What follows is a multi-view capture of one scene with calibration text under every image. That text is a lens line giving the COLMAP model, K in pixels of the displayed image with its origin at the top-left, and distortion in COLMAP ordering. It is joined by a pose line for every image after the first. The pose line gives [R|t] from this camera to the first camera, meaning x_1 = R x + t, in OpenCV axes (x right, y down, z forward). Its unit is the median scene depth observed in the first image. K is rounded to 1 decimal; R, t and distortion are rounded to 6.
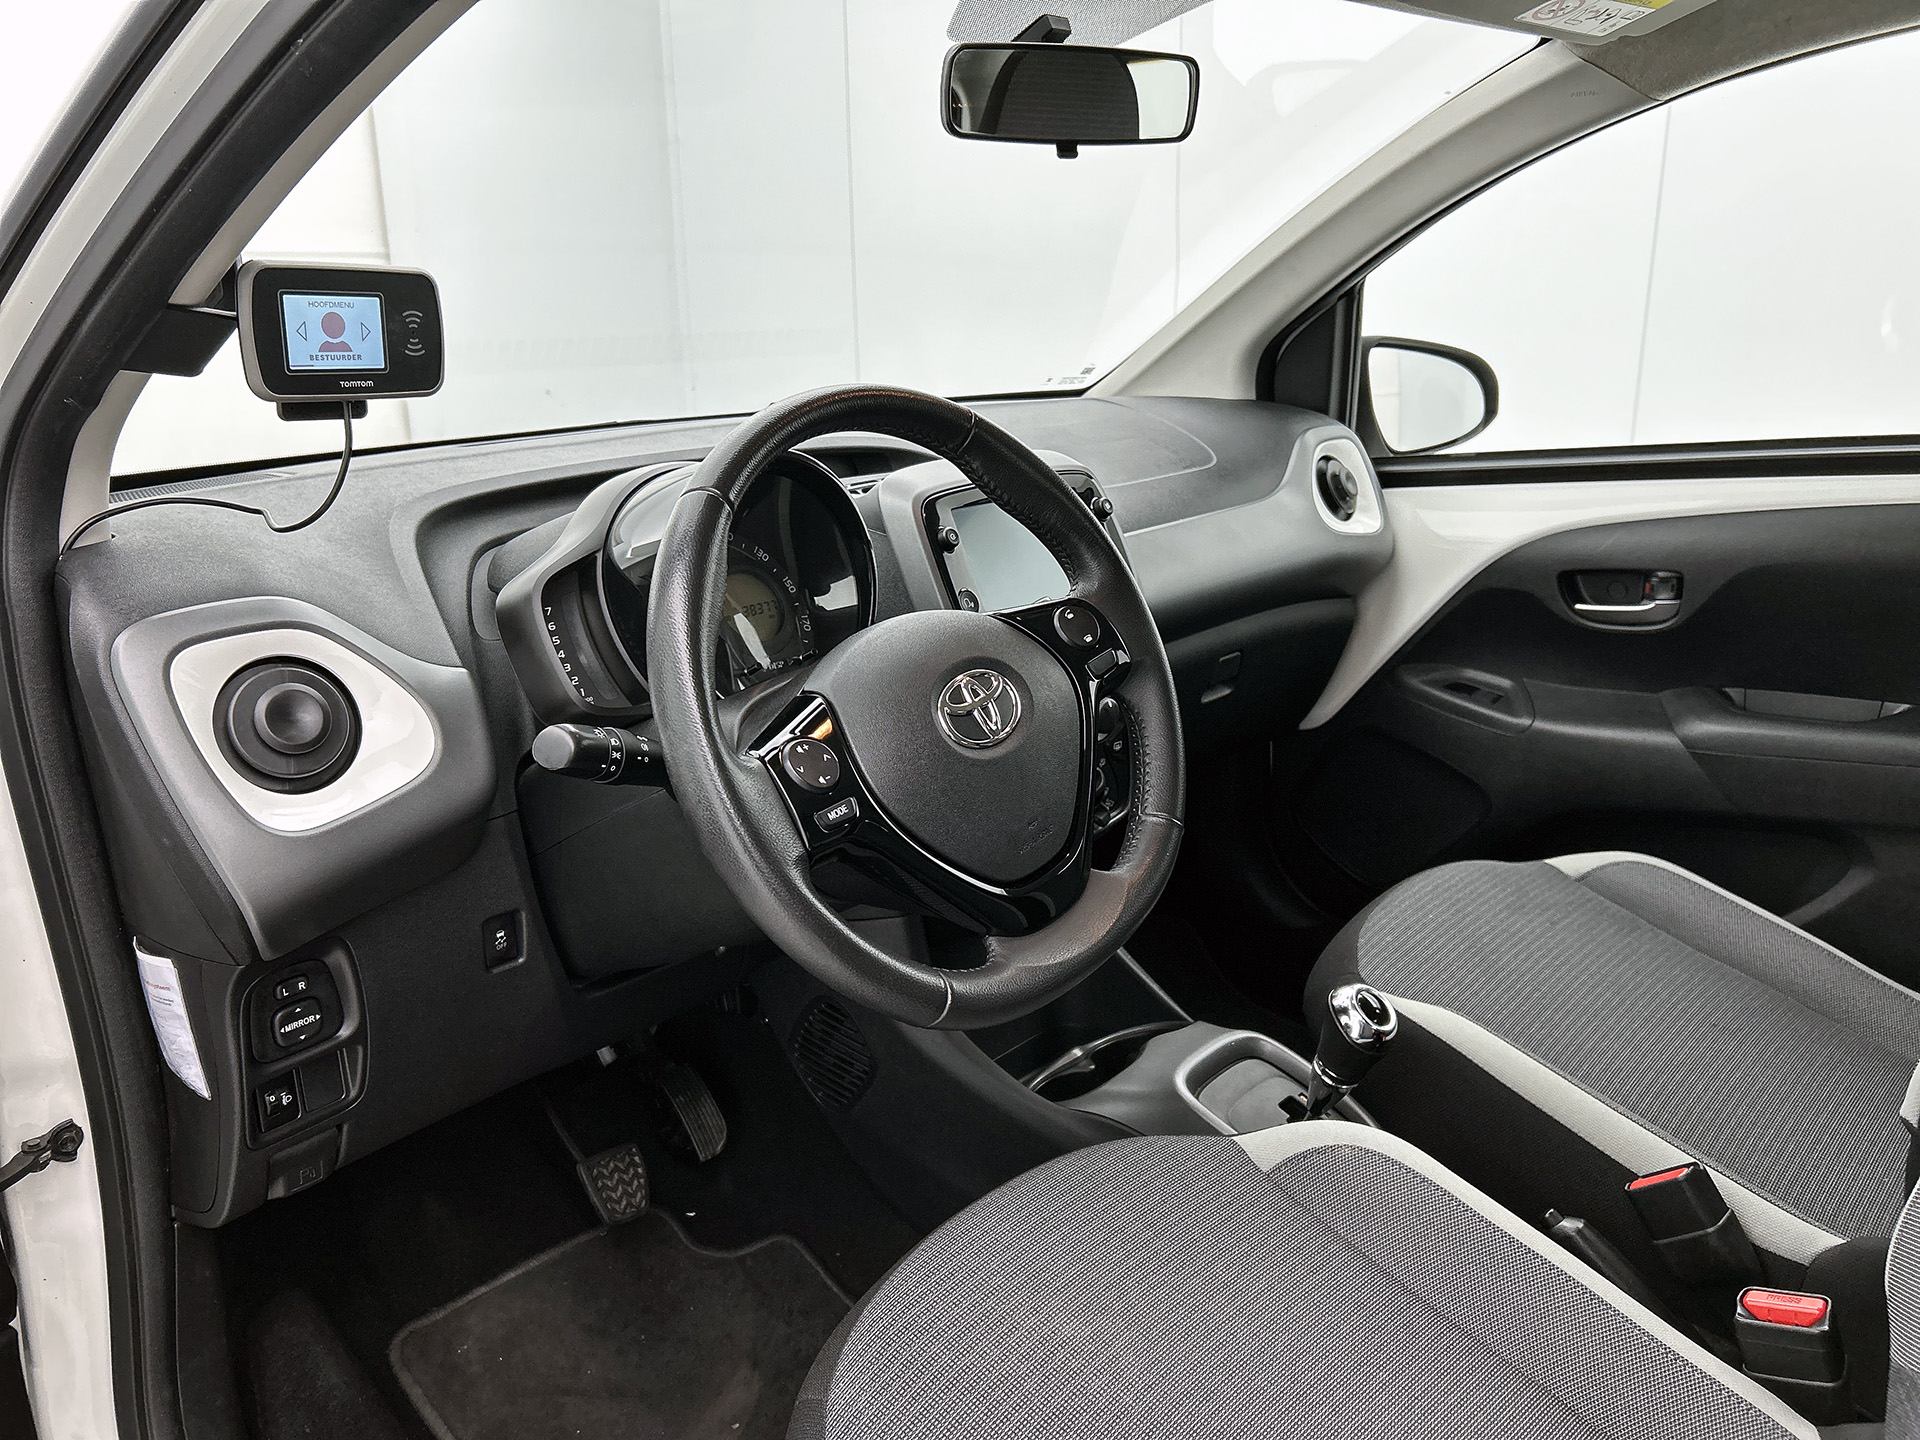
lens RADIAL K [[1532.3, 0, 960.0], [0, 1532.3, 720.0], [0, 0, 1]] dist [0.011192, -0.004111]
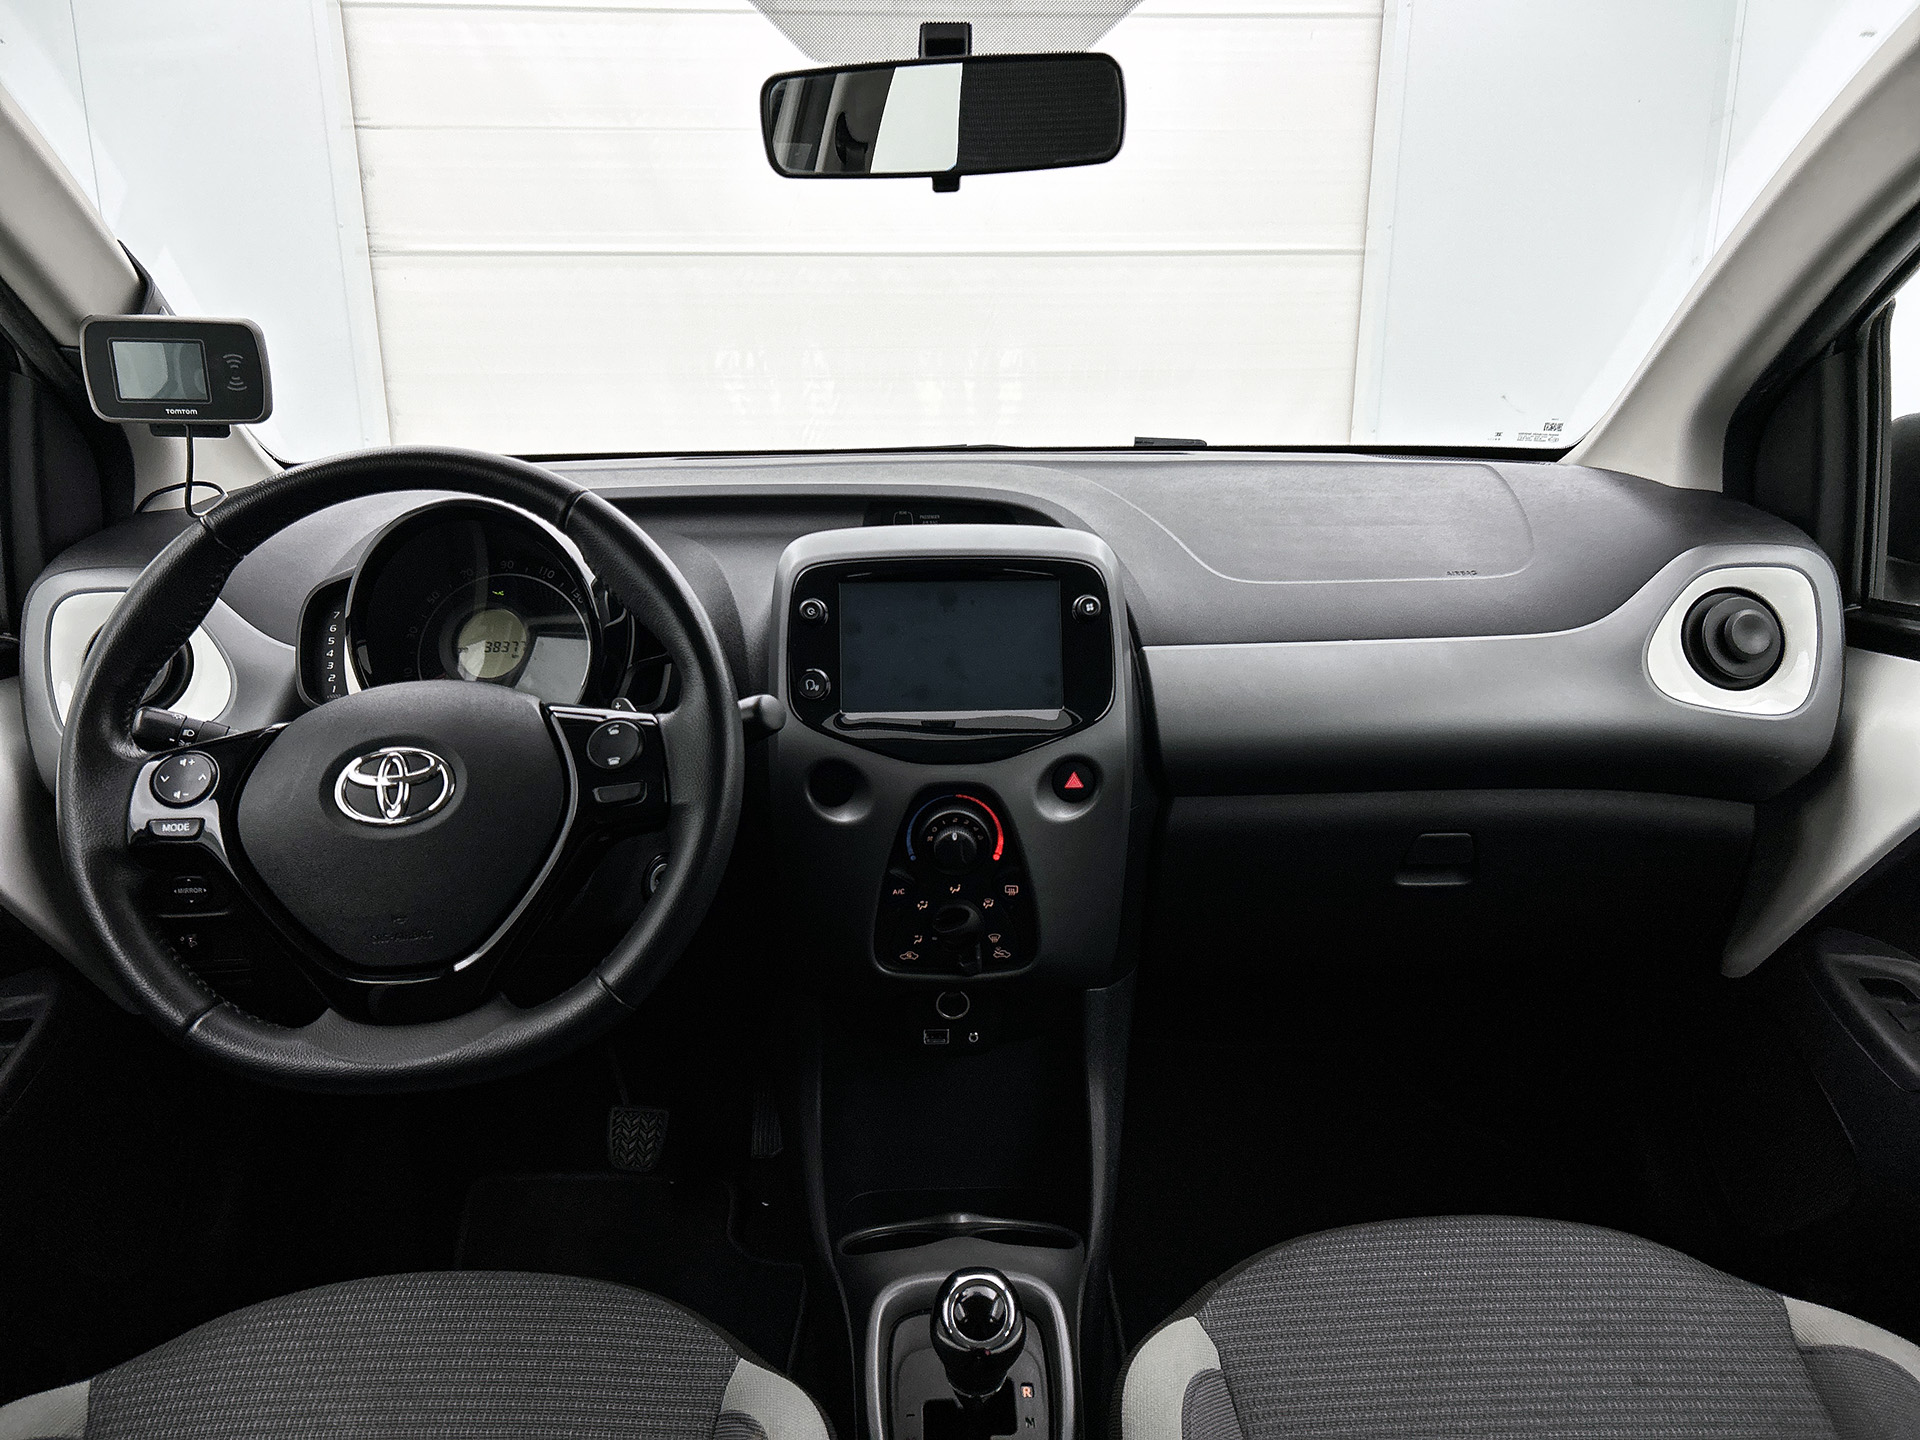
lens RADIAL K [[1532.3, 0, 960.0], [0, 1532.3, 720.0], [0, 0, 1]] dist [0.011192, -0.004111]
pose [[0.672007, 0.219946, -0.707128, 0.630294], [-0.203107, 0.973001, 0.109624, -0.153484], [0.712148, 0.069955, 0.698536, 0.377062]]
